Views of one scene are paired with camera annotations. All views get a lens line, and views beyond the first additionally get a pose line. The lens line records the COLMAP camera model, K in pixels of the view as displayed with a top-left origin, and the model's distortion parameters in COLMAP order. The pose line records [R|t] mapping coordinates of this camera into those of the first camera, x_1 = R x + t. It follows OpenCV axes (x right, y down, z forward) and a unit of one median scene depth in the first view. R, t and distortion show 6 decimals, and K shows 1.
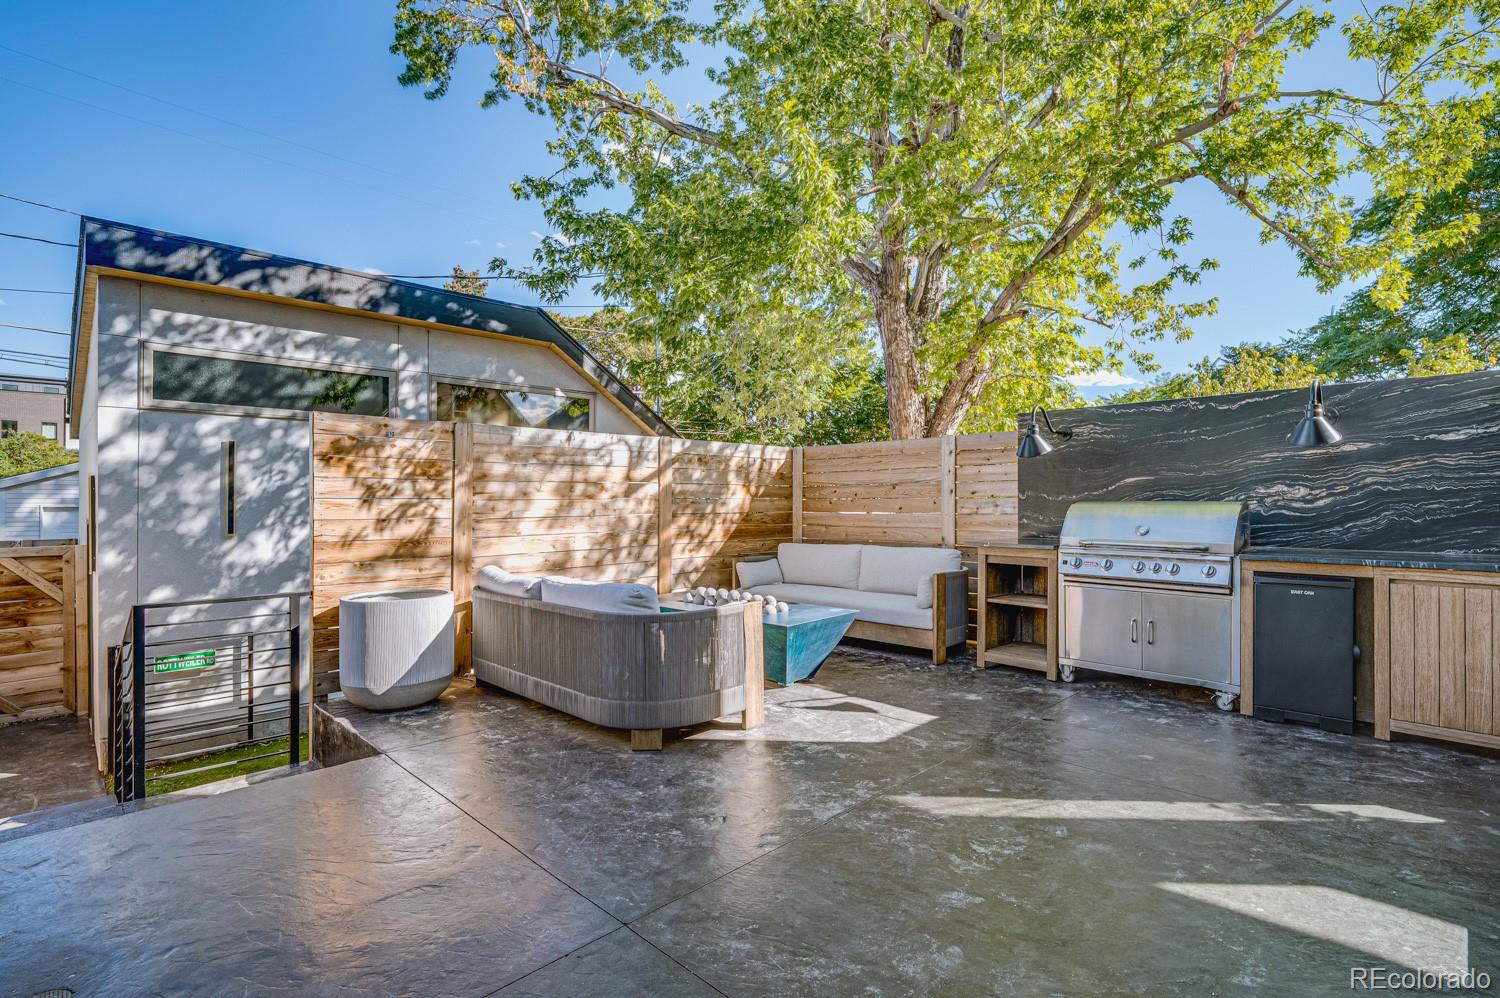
lens RADIAL K [[727.0, 0, 728.6], [0, 727.0, 494.8], [0, 0, 1]] dist [-0.001593, -0.000550]
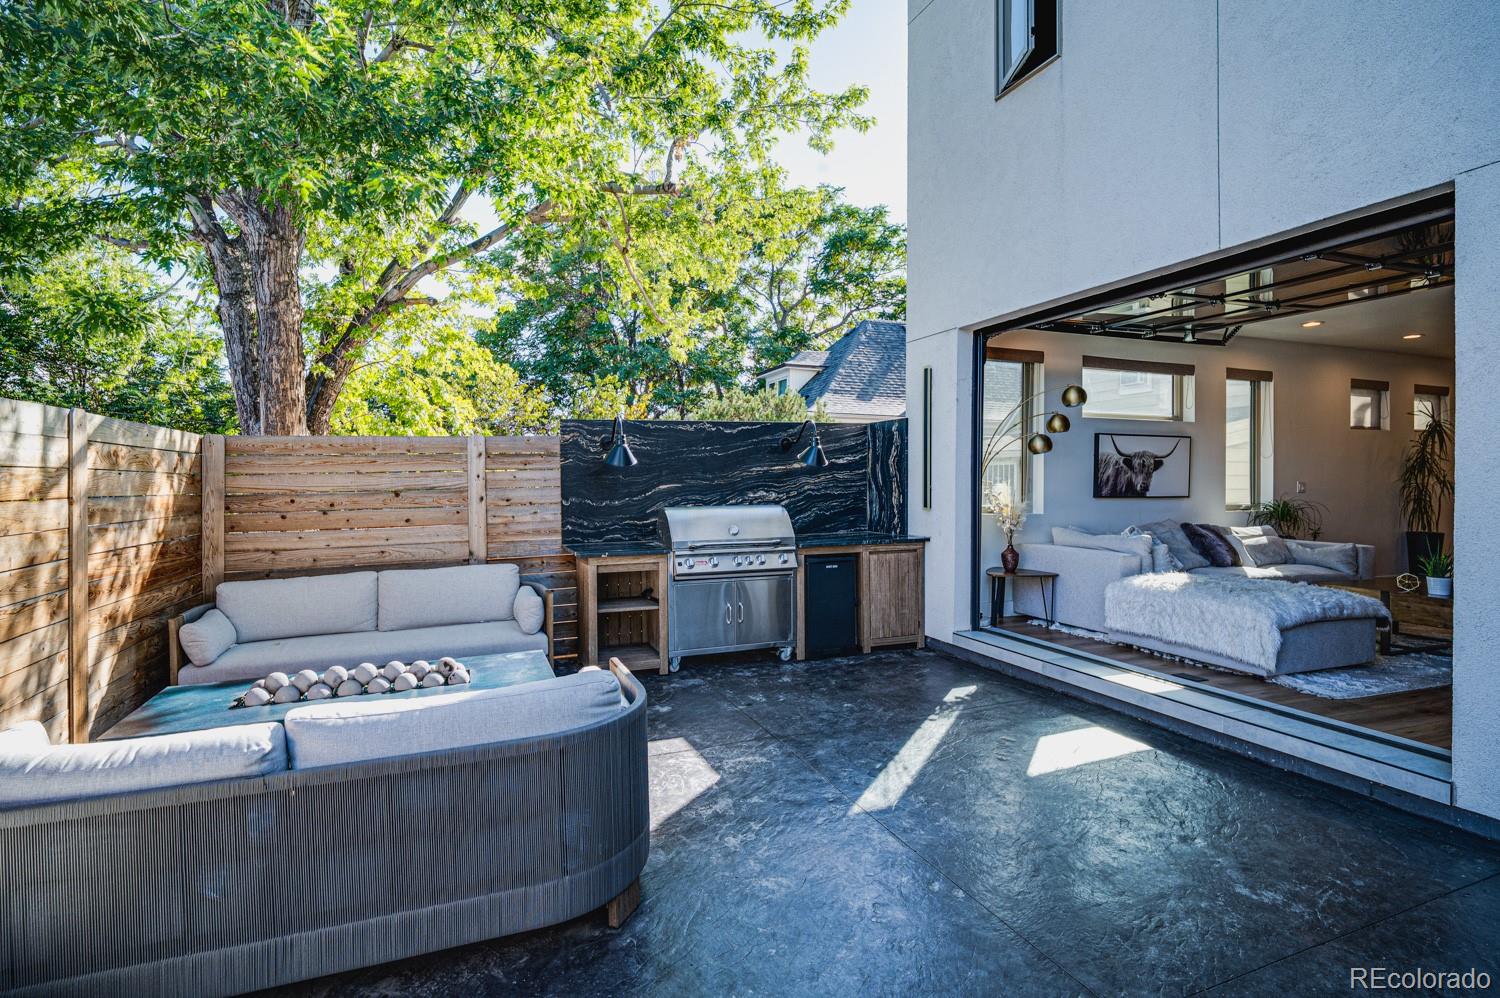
lens RADIAL K [[727.0, 0, 728.6], [0, 727.0, 494.8], [0, 0, 1]] dist [-0.001593, -0.000550]
pose [[0.406437, -0.025766, 0.913315, -0.385552], [0.006873, 0.999660, 0.025143, -0.030243], [-0.913653, -0.003941, 0.406476, 0.363977]]
